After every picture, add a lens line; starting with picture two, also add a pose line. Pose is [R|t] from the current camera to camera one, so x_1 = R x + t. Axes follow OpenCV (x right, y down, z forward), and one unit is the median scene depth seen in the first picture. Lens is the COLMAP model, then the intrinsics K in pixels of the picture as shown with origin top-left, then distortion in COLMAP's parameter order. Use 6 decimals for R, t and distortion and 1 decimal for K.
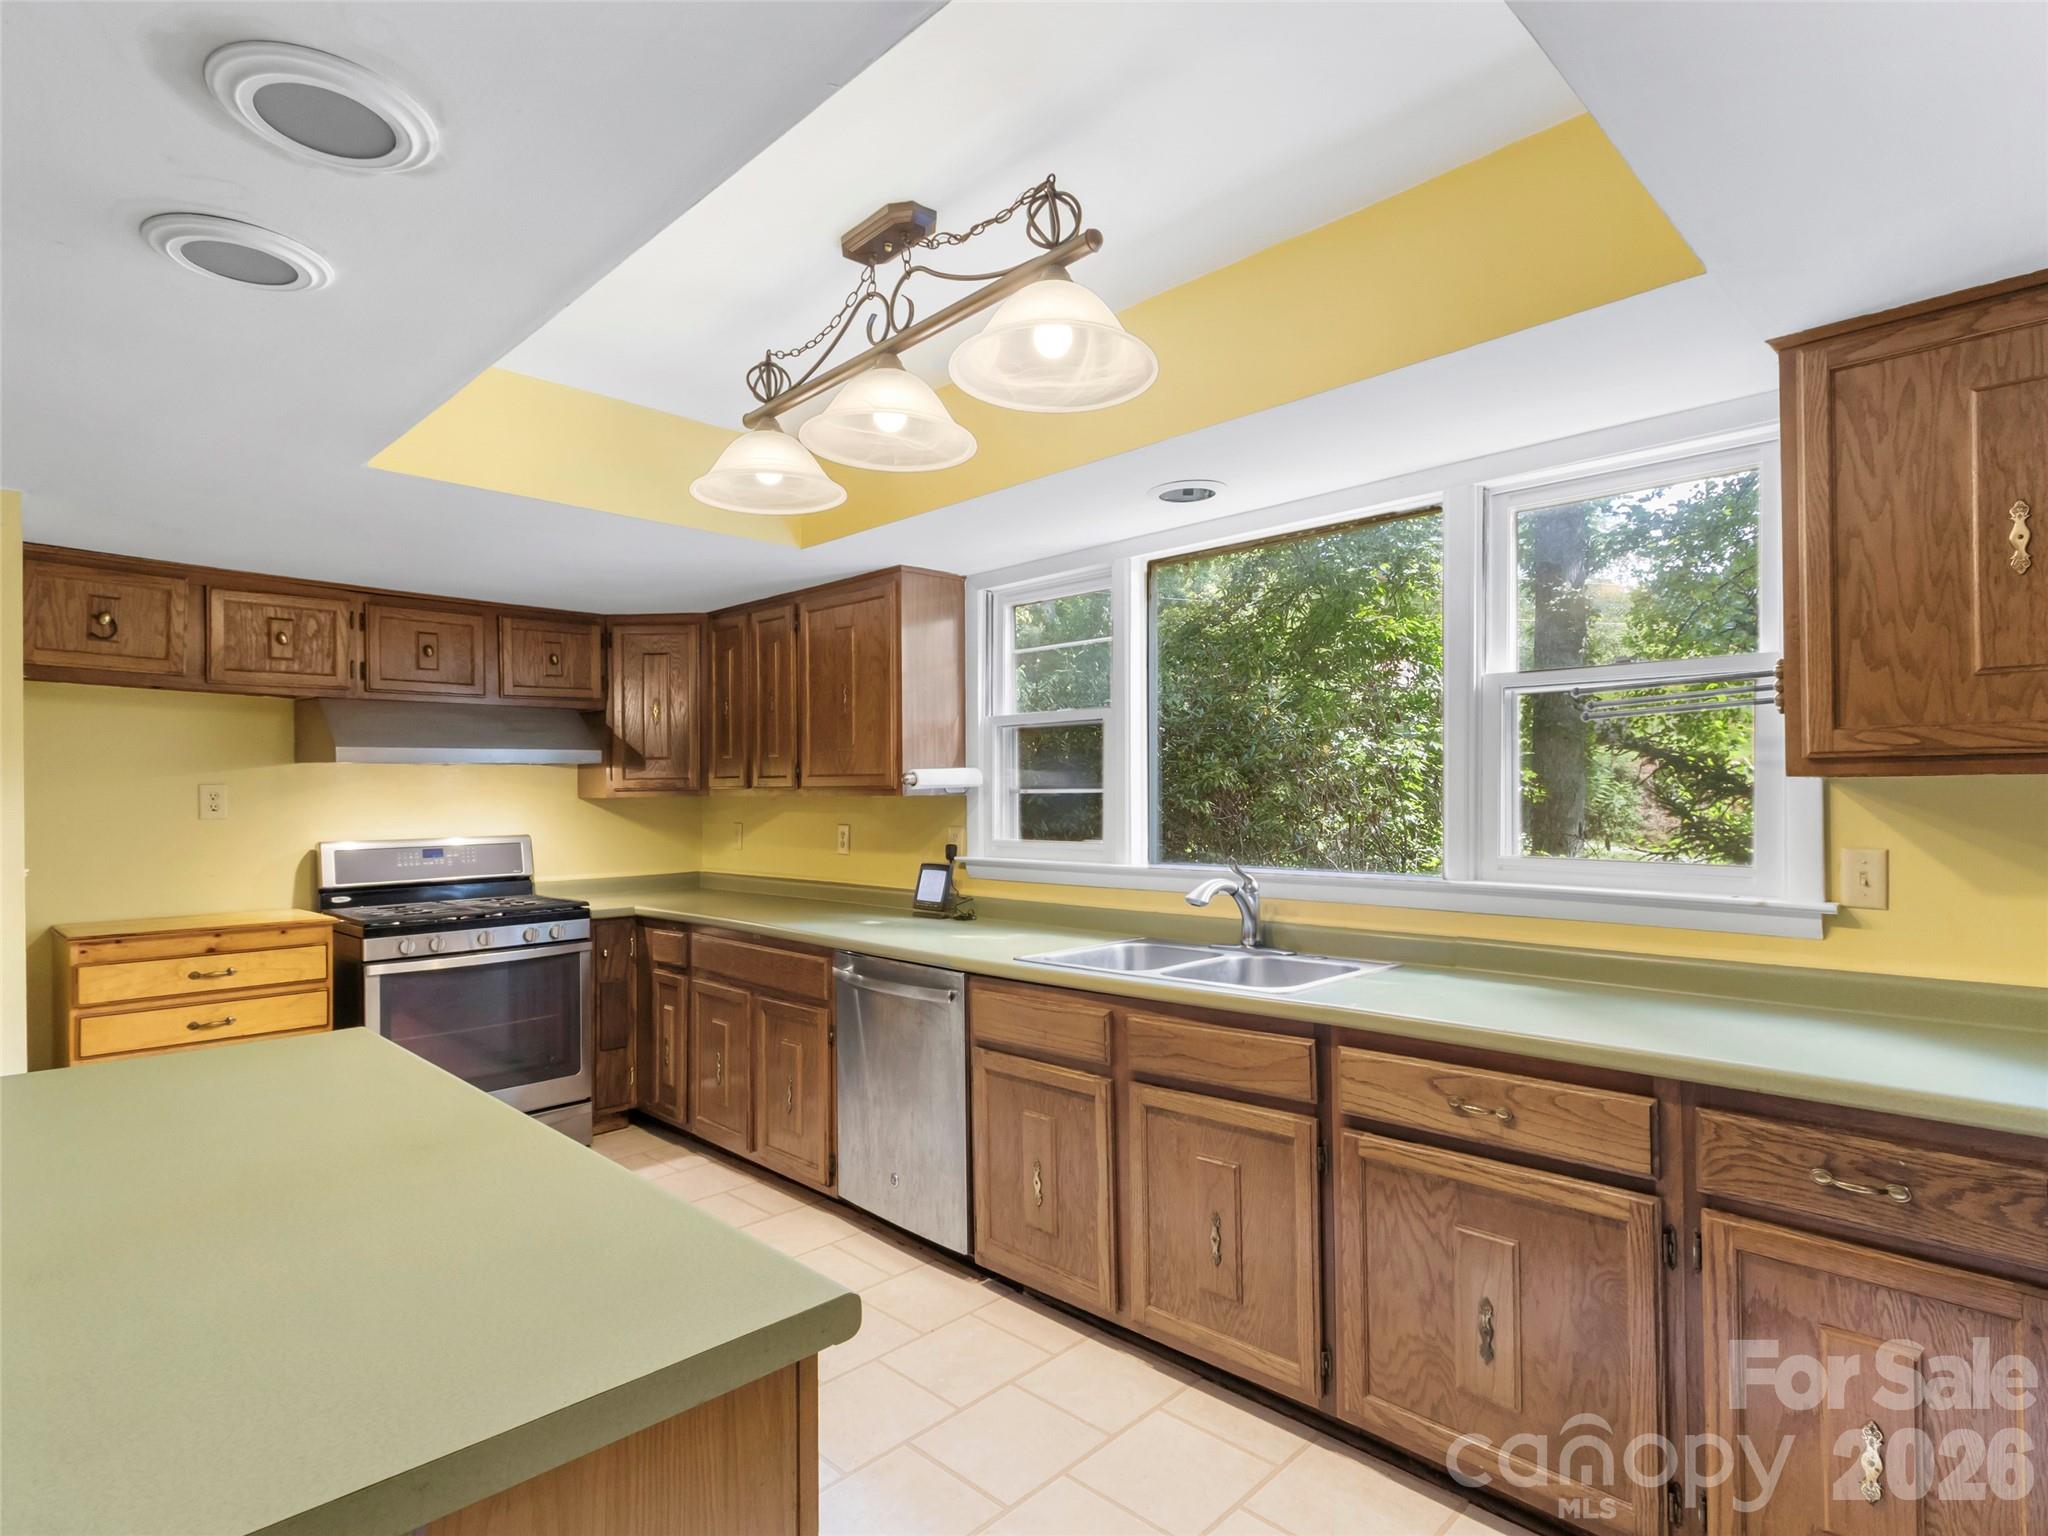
lens RADIAL K [[1070.1, 0, 1025.1], [0, 1070.1, 783.5], [0, 0, 1]] dist [0.002667, -0.003160]
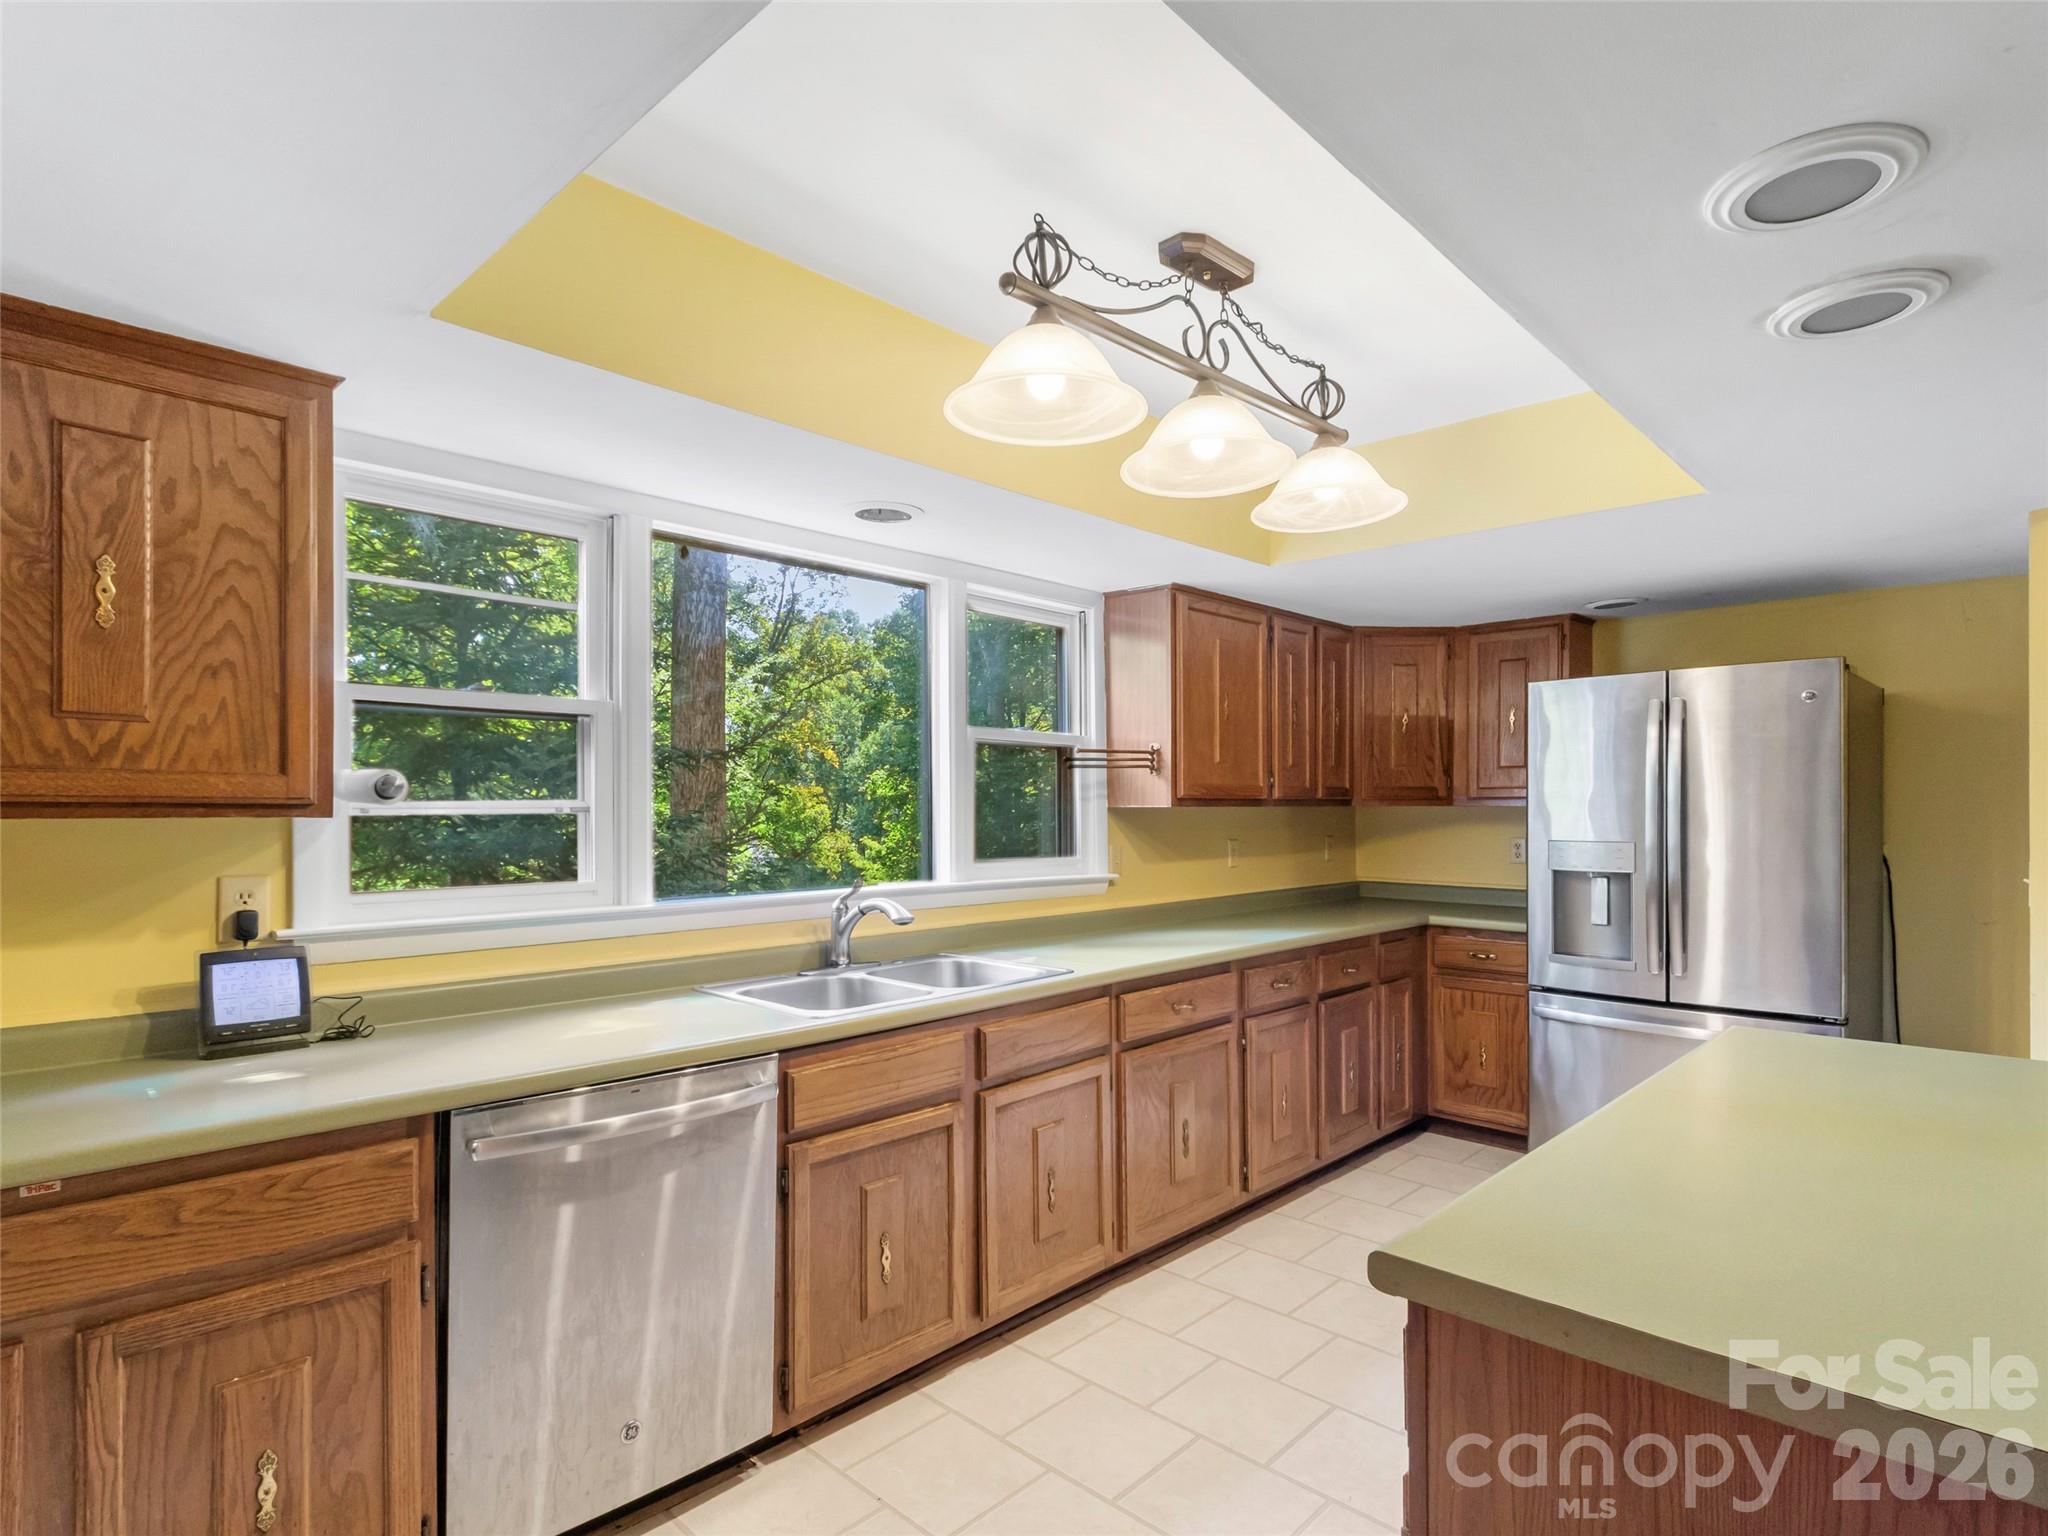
lens RADIAL K [[1070.1, 0, 1021.7], [0, 1070.1, 809.1], [0, 0, 1]] dist [0.002667, -0.003160]
pose [[-0.005100, 0.011570, 0.999920, -0.616998], [-0.006261, 0.999913, -0.011602, 0.010800], [-0.999967, -0.006320, -0.005027, 0.637082]]
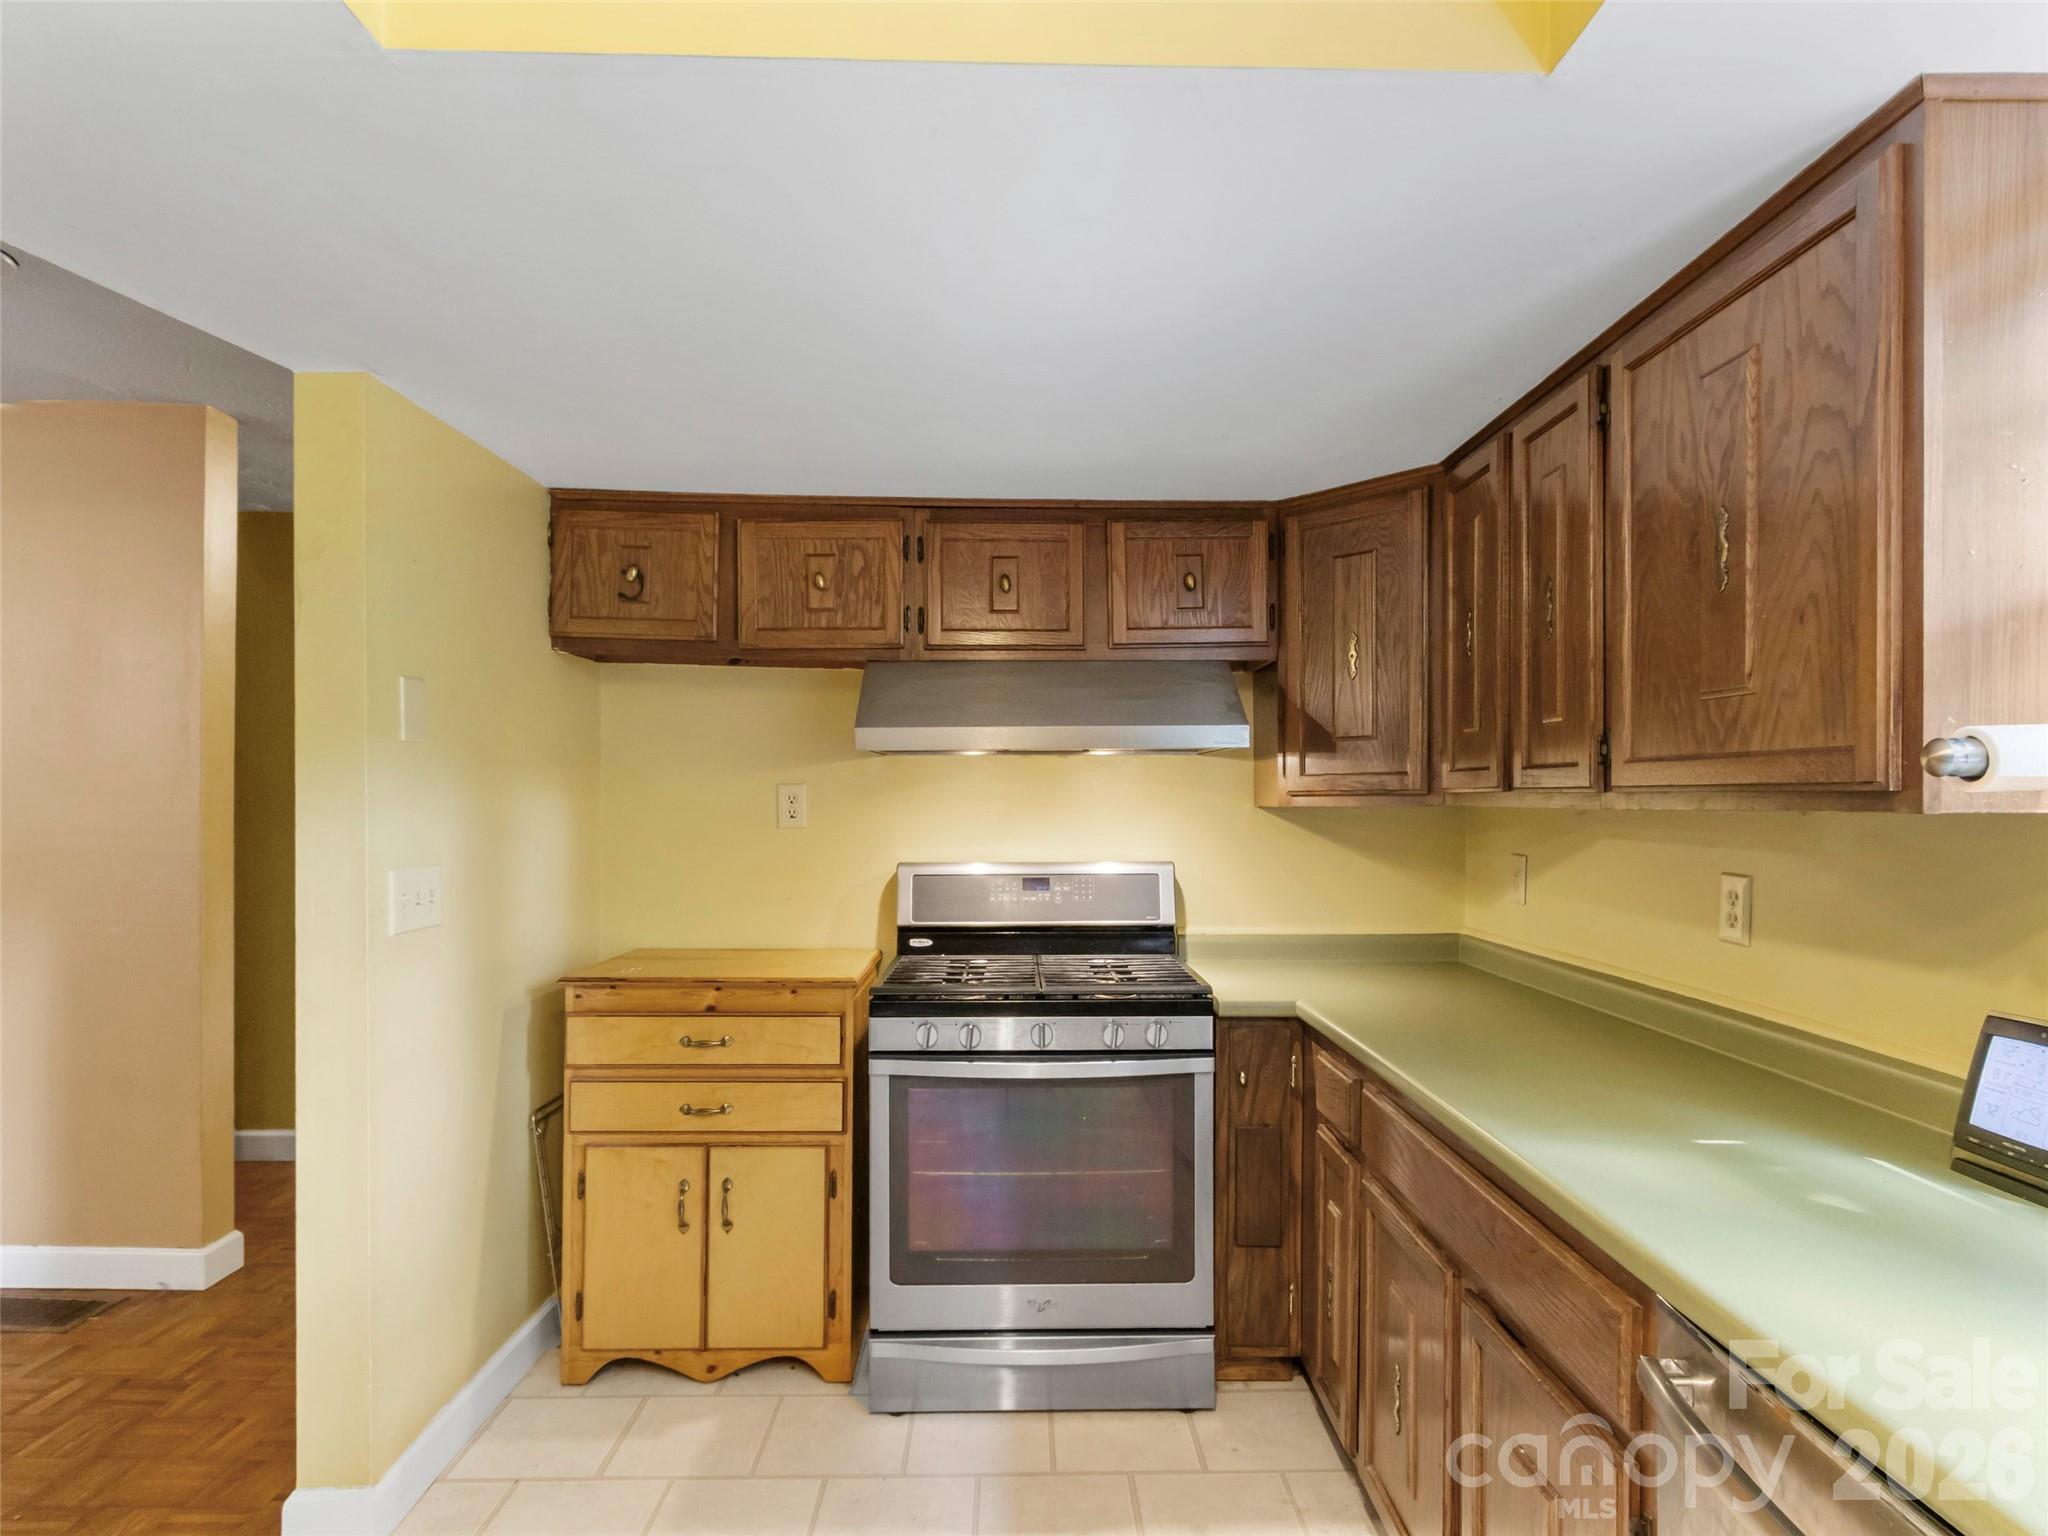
lens RADIAL K [[1070.1, 0, 1043.8], [0, 1070.1, 796.7], [0, 0, 1]] dist [0.002667, -0.003160]
pose [[0.714360, 0.005993, -0.699753, -0.075737], [-0.001736, 0.999975, 0.006793, 0.004671], [0.699777, -0.003638, 0.714352, 0.567535]]
